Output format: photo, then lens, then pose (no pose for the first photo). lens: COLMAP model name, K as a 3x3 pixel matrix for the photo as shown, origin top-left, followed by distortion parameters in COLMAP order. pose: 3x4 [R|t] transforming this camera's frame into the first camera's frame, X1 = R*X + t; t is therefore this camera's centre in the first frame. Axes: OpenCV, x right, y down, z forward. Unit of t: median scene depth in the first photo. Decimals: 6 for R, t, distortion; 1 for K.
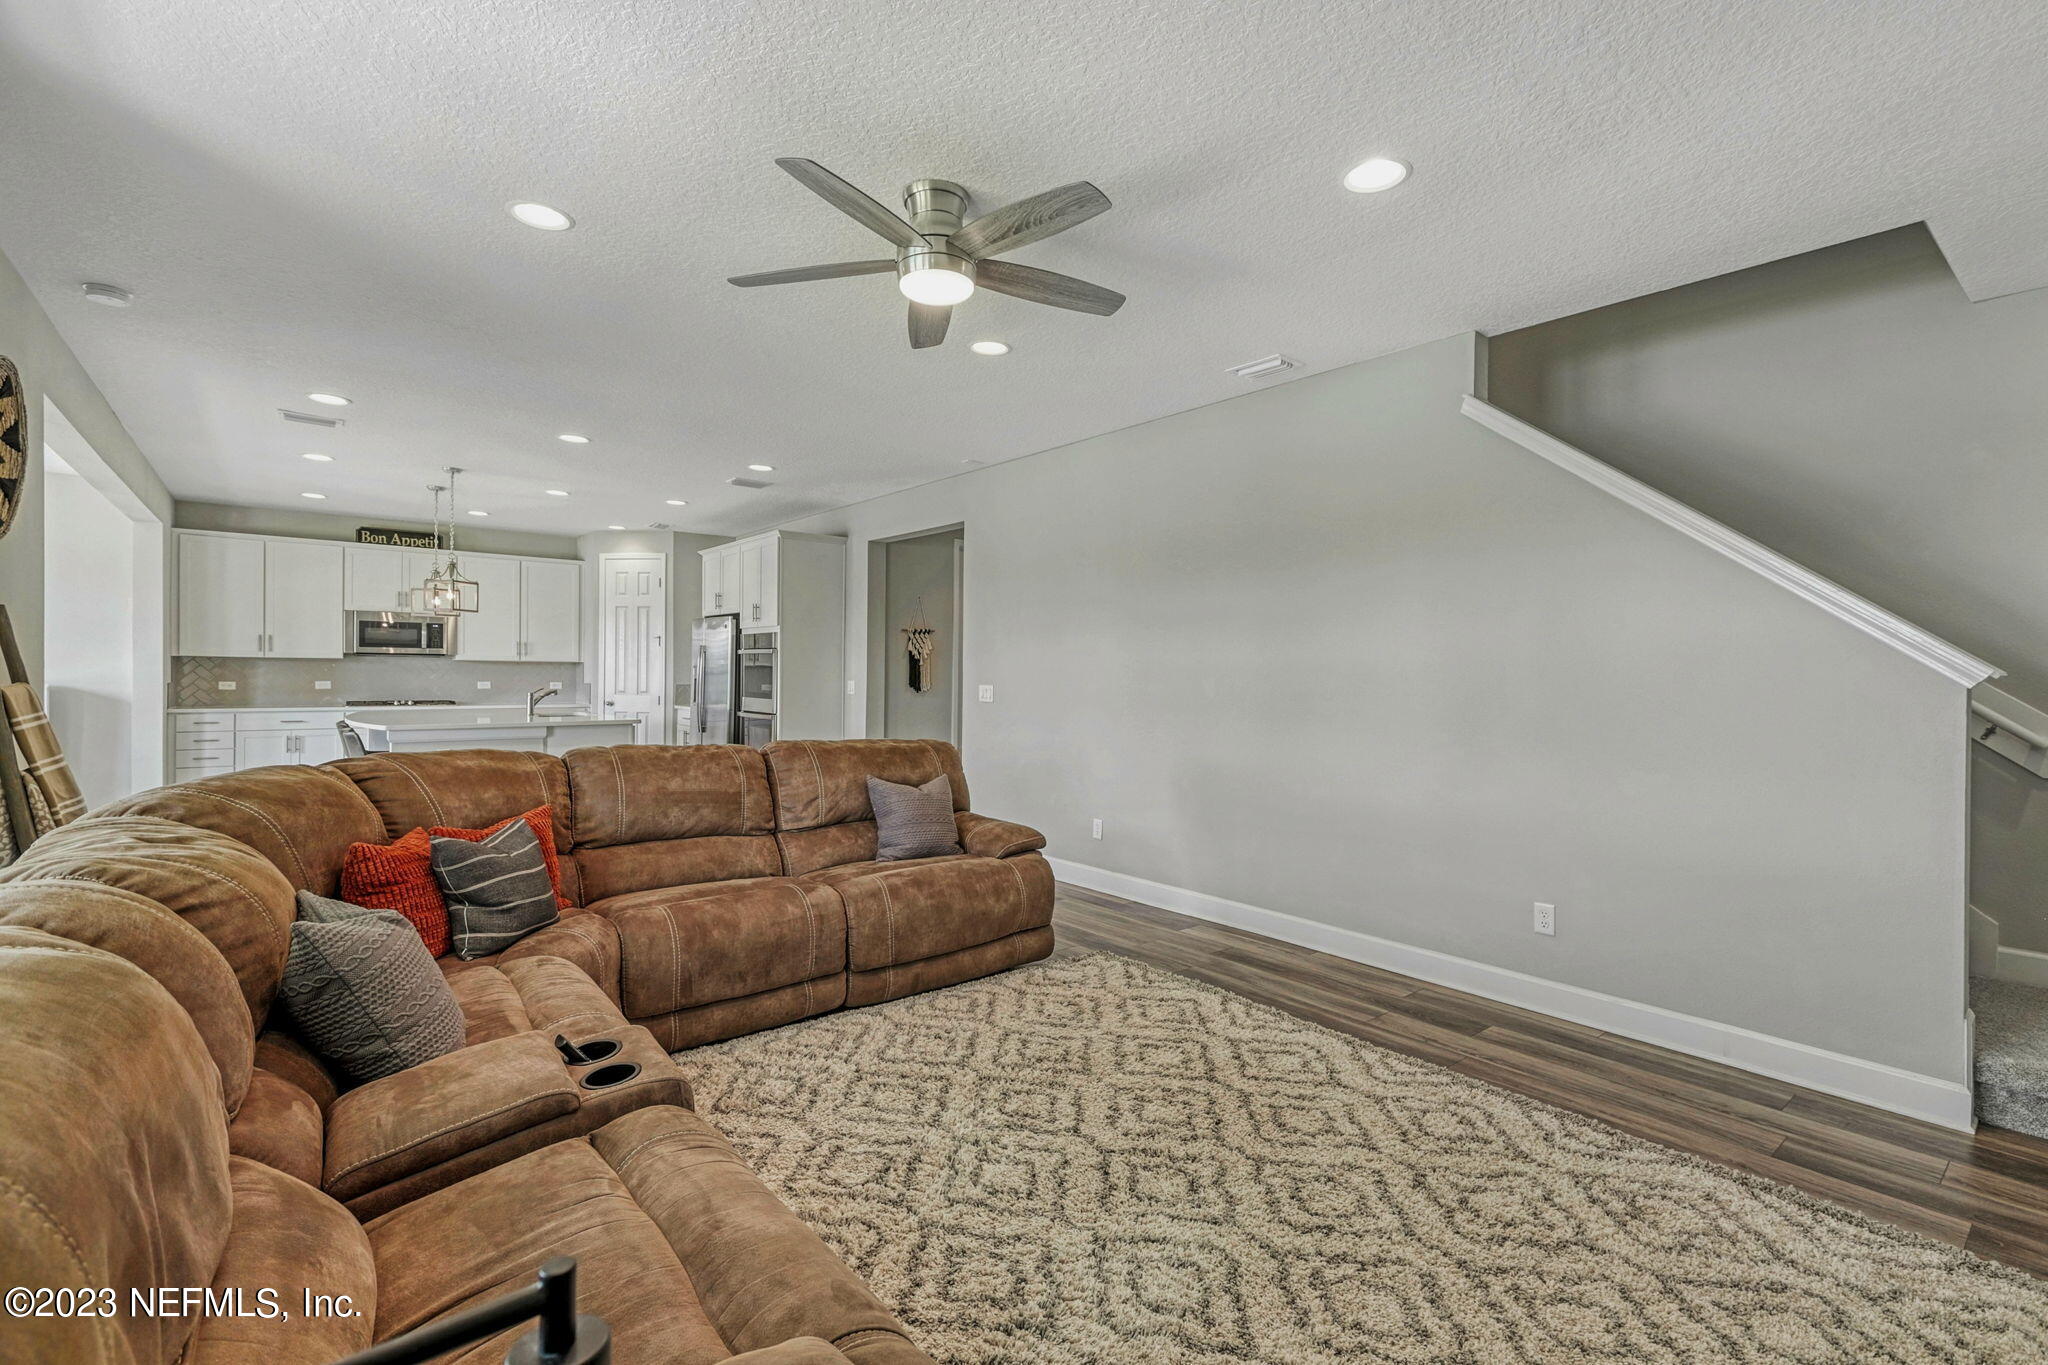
lens RADIAL K [[914.8, 0, 1034.5], [0, 914.8, 679.4], [0, 0, 1]] dist [0.003591, 0.001084]
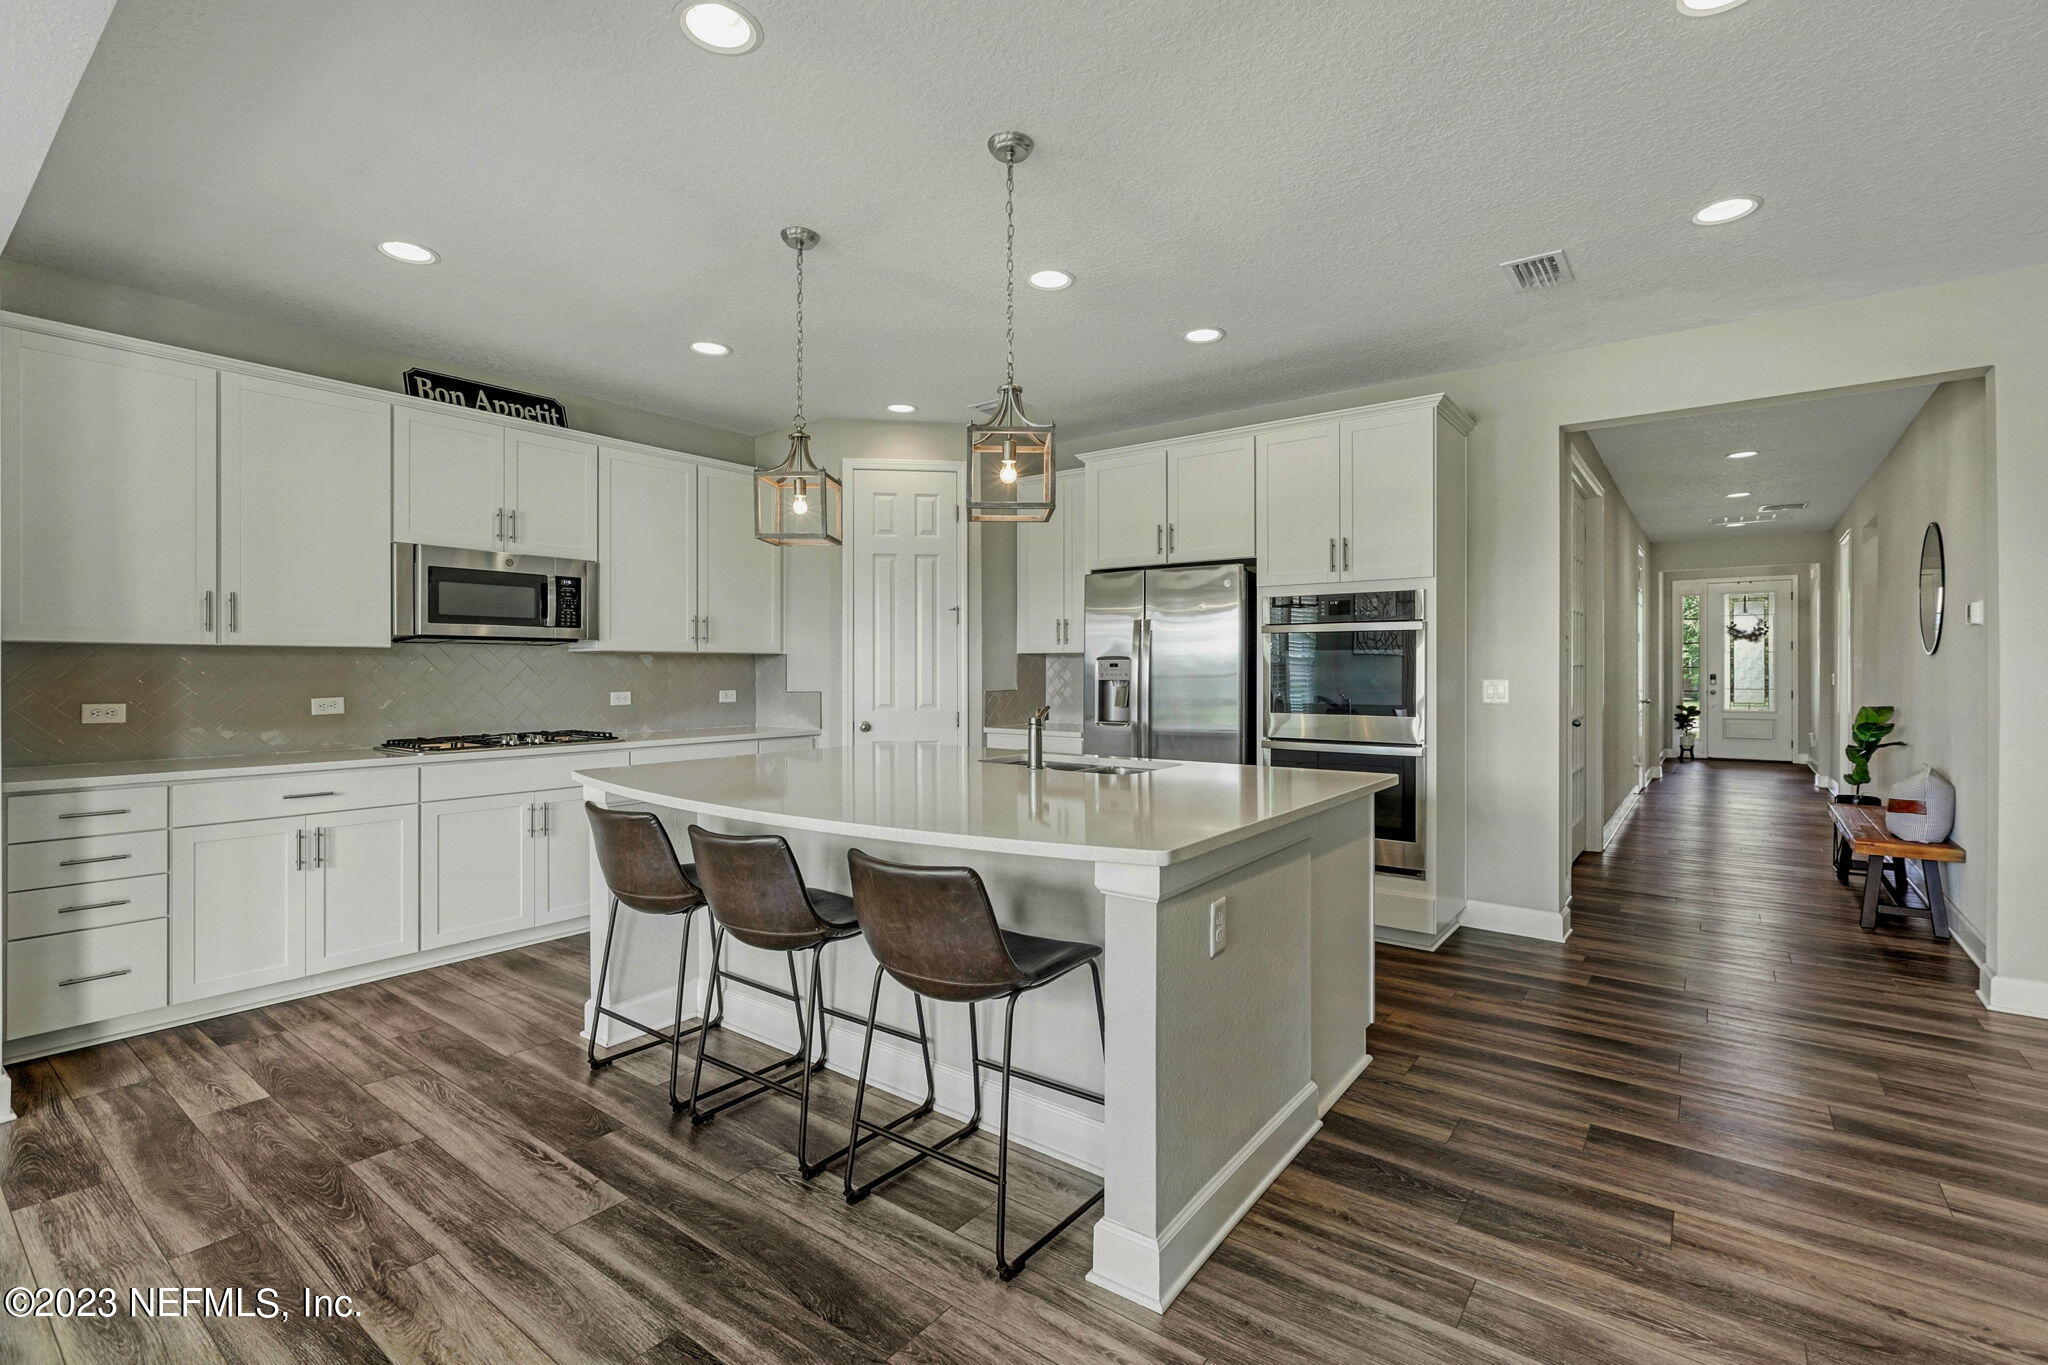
lens RADIAL K [[914.8, 0, 1037.1], [0, 914.8, 666.5], [0, 0, 1]] dist [0.003591, 0.001084]
pose [[0.971119, -0.008966, 0.238429, -0.532555], [0.010402, 0.999935, -0.004768, -0.007620], [-0.238370, 0.007111, 0.971148, 0.463225]]
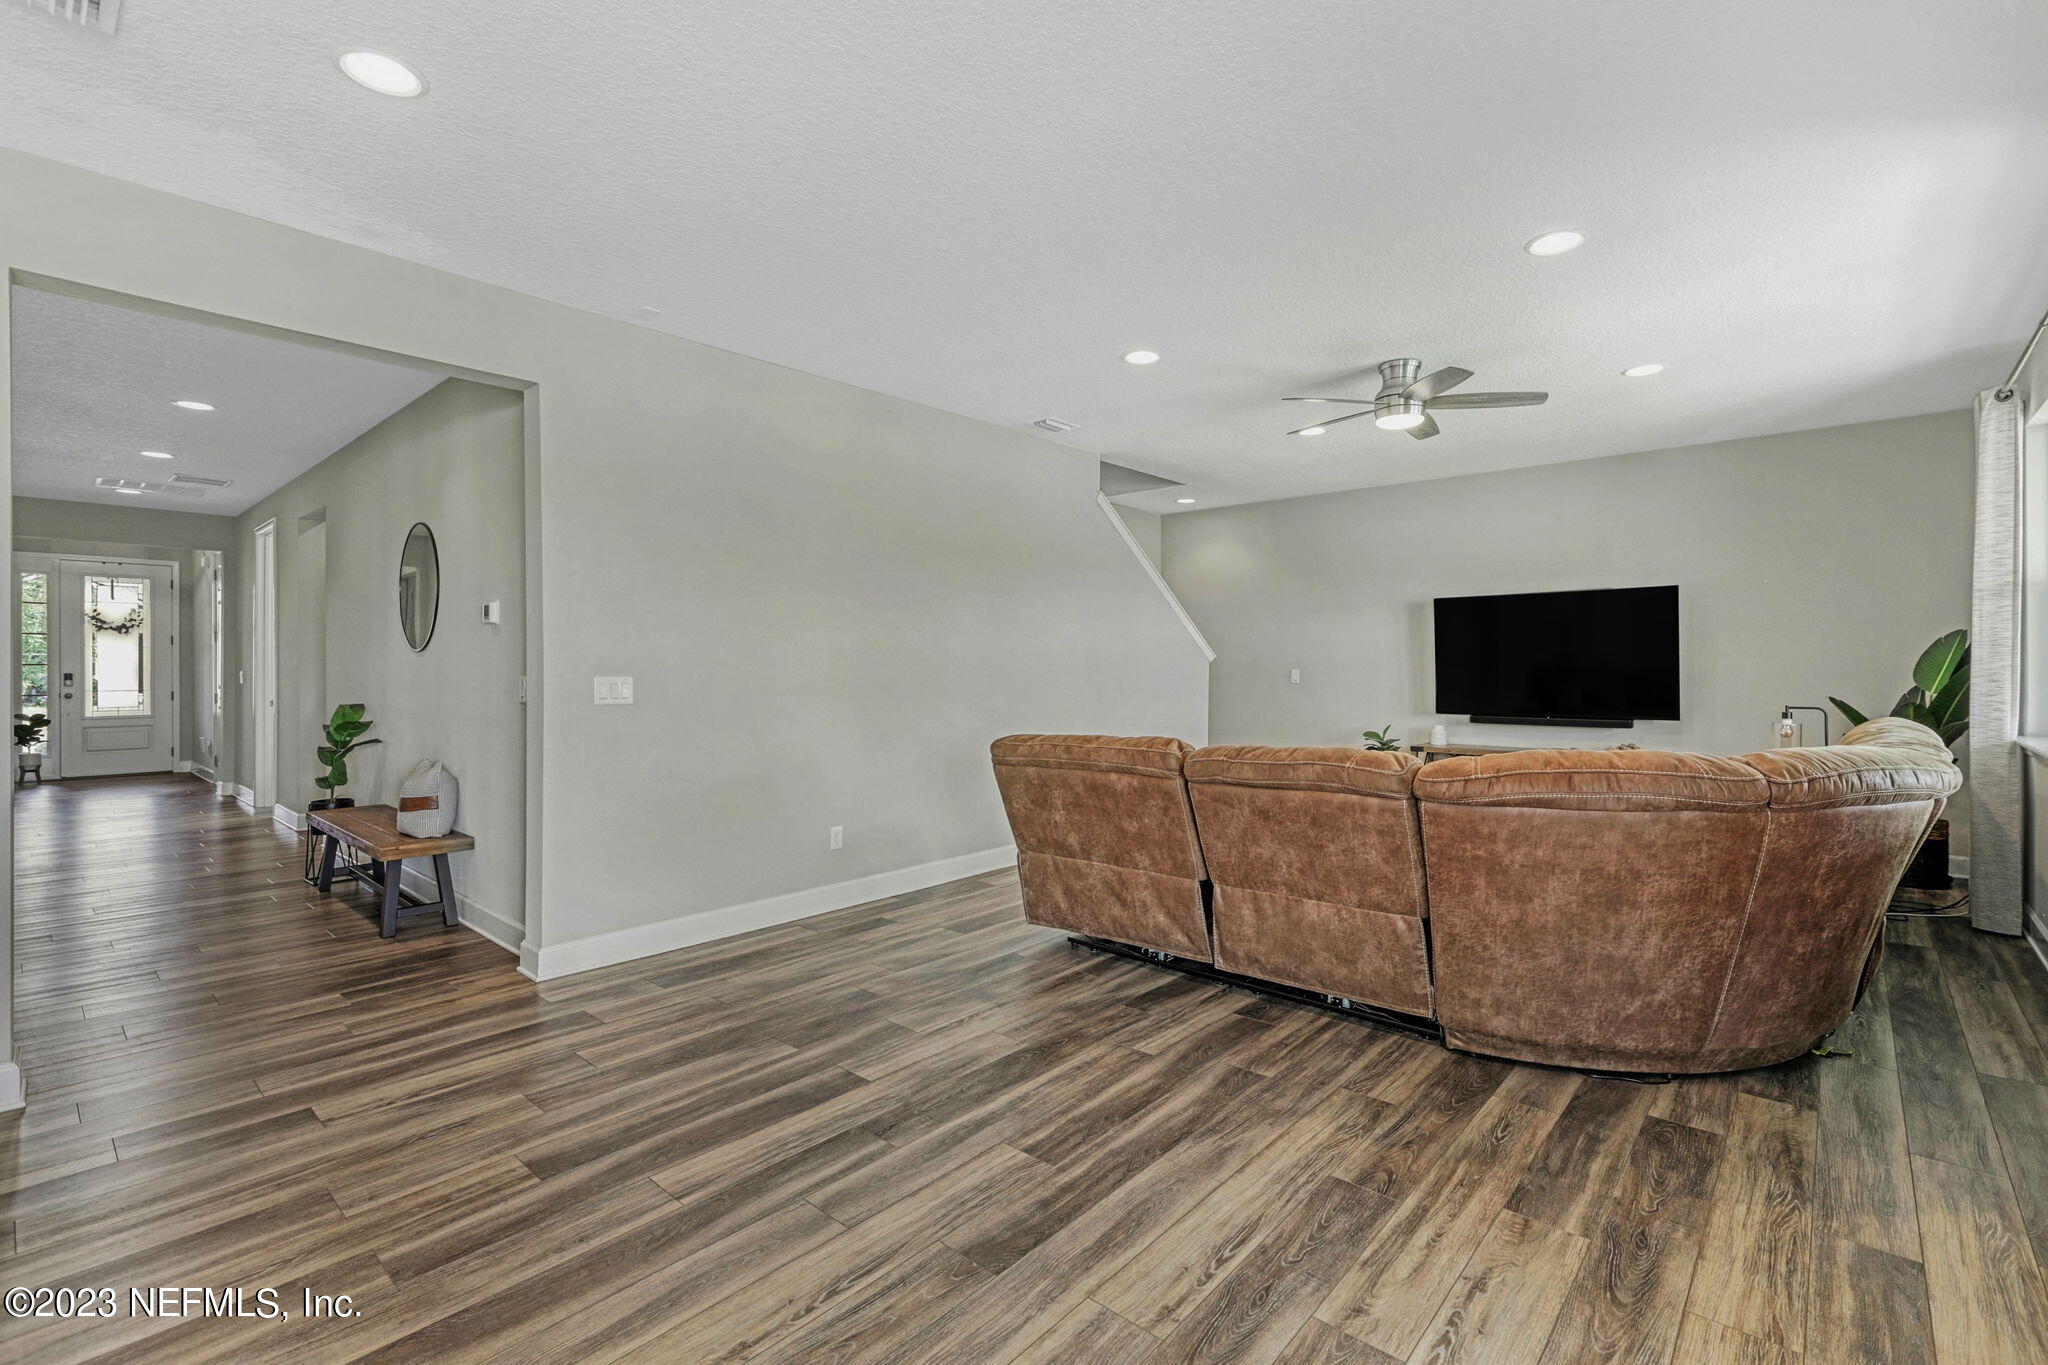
lens RADIAL K [[914.8, 0, 1026.7], [0, 914.8, 671.3], [0, 0, 1]] dist [0.003591, 0.001084]
pose [[-0.156822, -0.013573, 0.987534, -0.493670], [0.003007, 0.999894, 0.014220, -0.006564], [-0.987622, 0.005199, -0.156765, 0.593669]]
